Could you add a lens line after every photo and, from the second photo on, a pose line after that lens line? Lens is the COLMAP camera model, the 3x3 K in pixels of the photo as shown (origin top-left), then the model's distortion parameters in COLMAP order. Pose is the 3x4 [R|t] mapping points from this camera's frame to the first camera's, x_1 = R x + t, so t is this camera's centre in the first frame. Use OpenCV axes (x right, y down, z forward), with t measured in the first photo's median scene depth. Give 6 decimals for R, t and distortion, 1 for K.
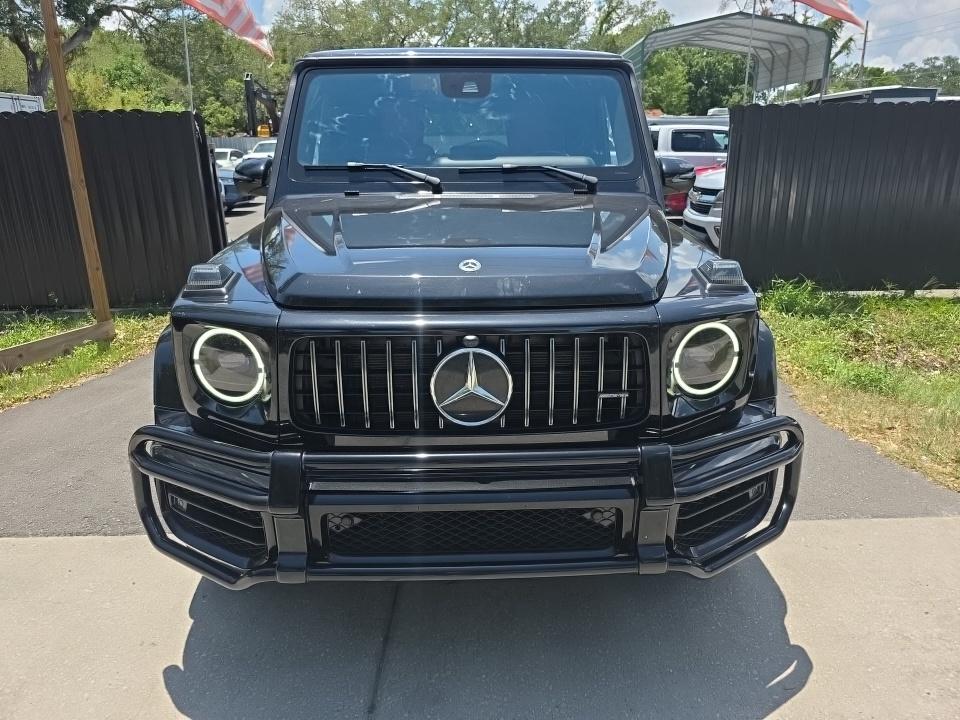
lens RADIAL K [[657.1, 0, 481.1], [0, 657.1, 352.2], [0, 0, 1]] dist [0.016427, -0.022122]
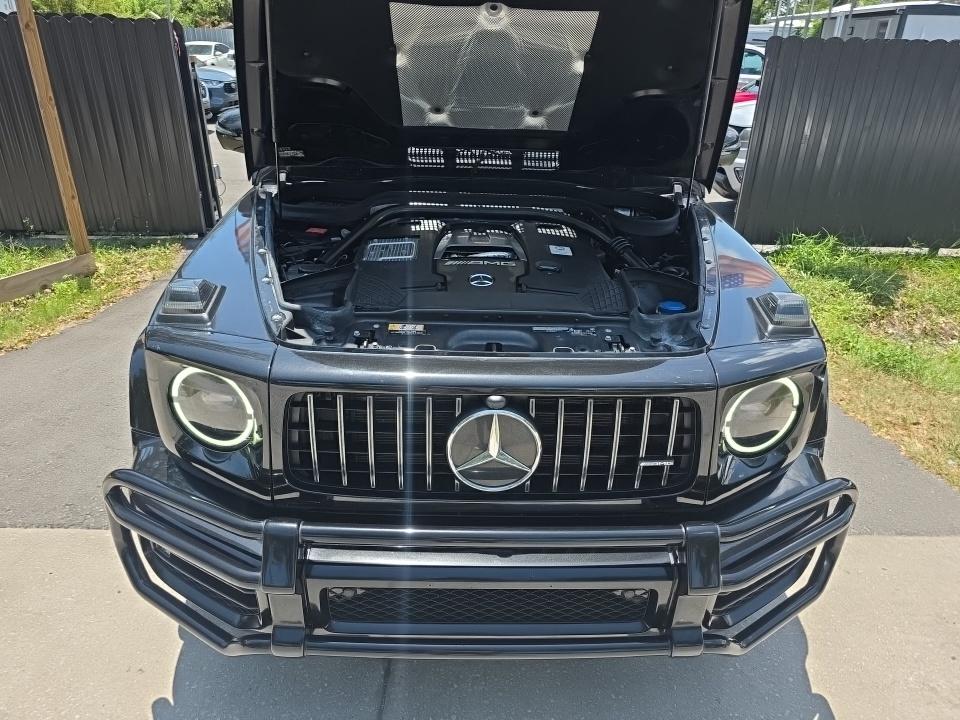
lens RADIAL K [[657.1, 0, 477.9], [0, 657.1, 363.7], [0, 0, 1]] dist [0.016427, -0.022122]
pose [[0.999384, 0.033496, 0.010466, -0.041759], [-0.034667, 0.988651, 0.146173, -0.157979], [-0.005451, -0.146446, 0.989204, 0.135854]]
